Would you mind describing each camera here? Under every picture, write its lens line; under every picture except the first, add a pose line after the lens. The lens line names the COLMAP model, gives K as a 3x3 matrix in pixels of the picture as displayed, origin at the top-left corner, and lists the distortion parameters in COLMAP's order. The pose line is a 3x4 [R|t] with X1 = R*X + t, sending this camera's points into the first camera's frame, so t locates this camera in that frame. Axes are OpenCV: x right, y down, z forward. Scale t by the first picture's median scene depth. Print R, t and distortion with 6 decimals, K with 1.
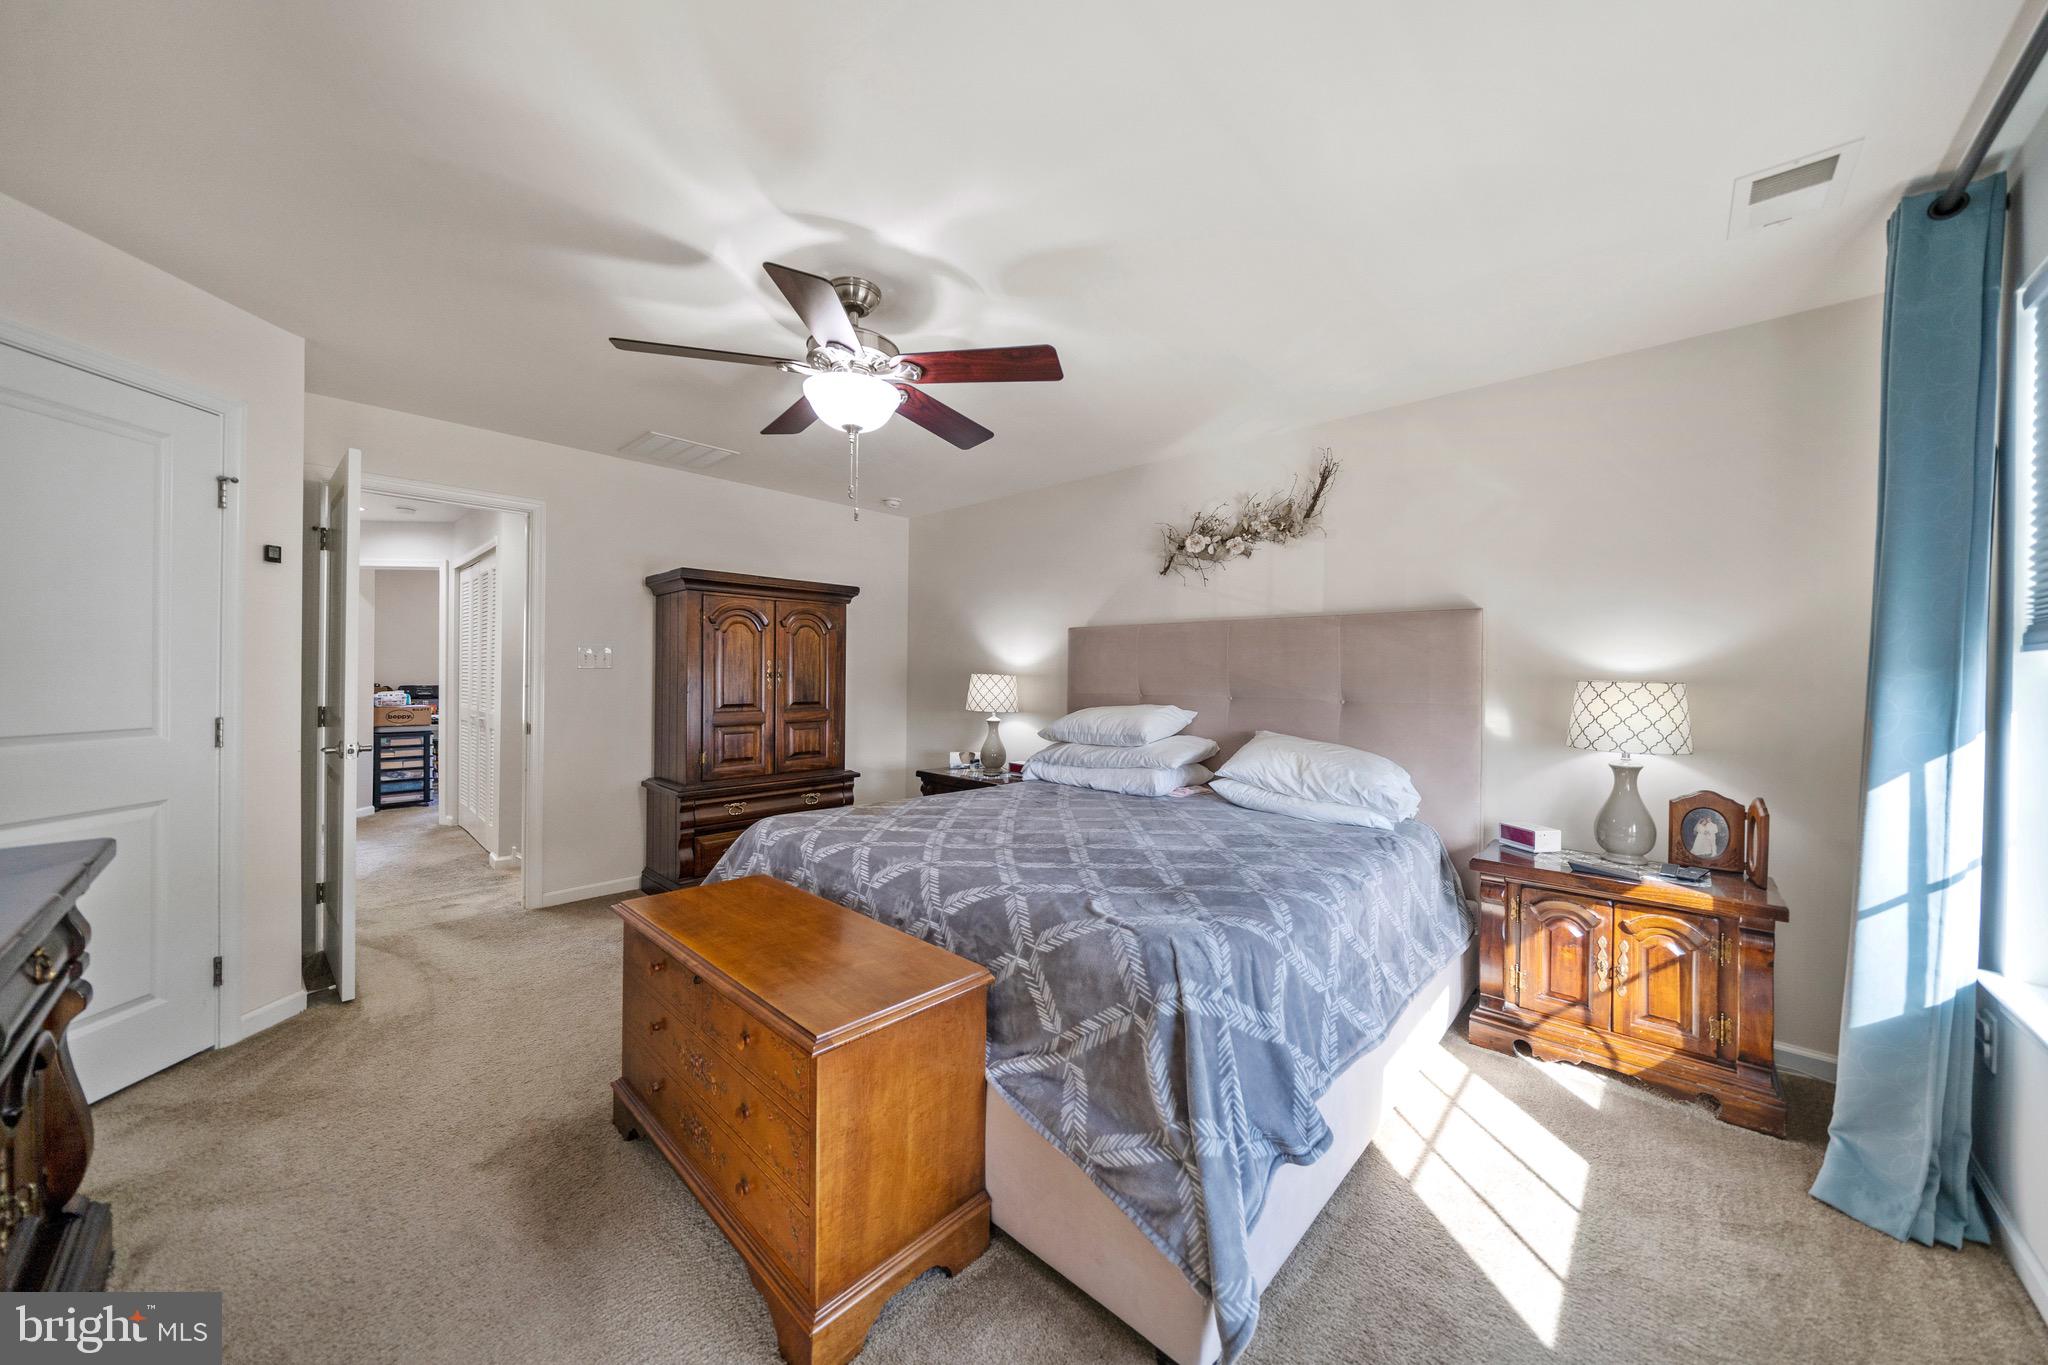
lens RADIAL K [[703.1, 0, 1024.0], [0, 703.1, 682.5], [0, 0, 1]] dist [-0.001429, -0.000108]
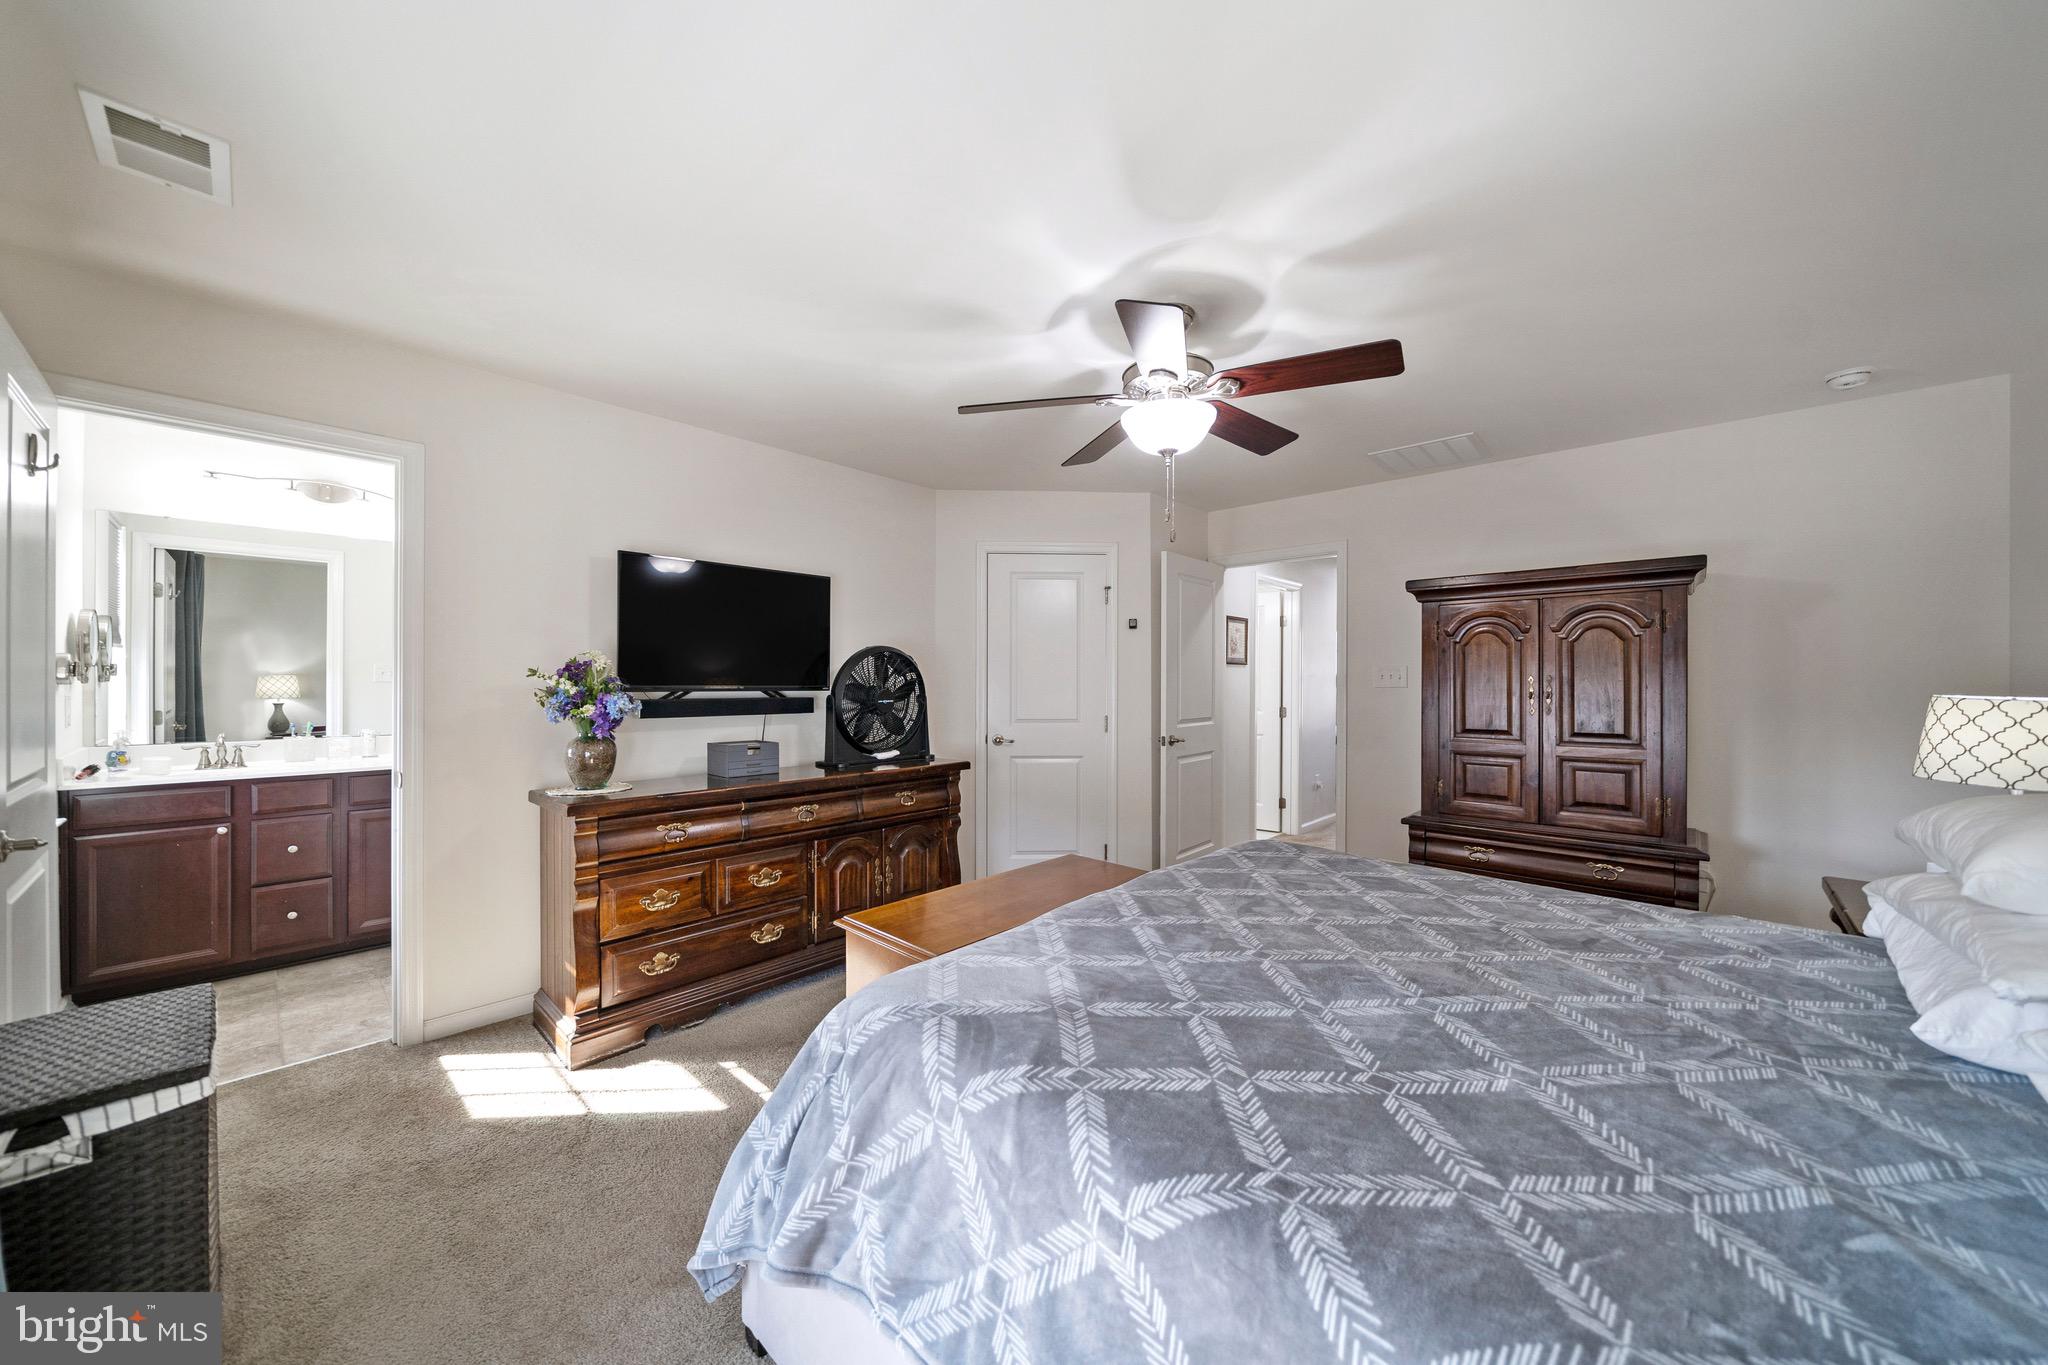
lens RADIAL K [[703.1, 0, 1024.0], [0, 703.1, 682.5], [0, 0, 1]] dist [-0.001429, -0.000108]
pose [[0.010547, -0.011555, -0.999878, 0.641994], [-0.013475, 0.999841, -0.011697, -0.012178], [0.999854, 0.013597, 0.010389, 0.666385]]
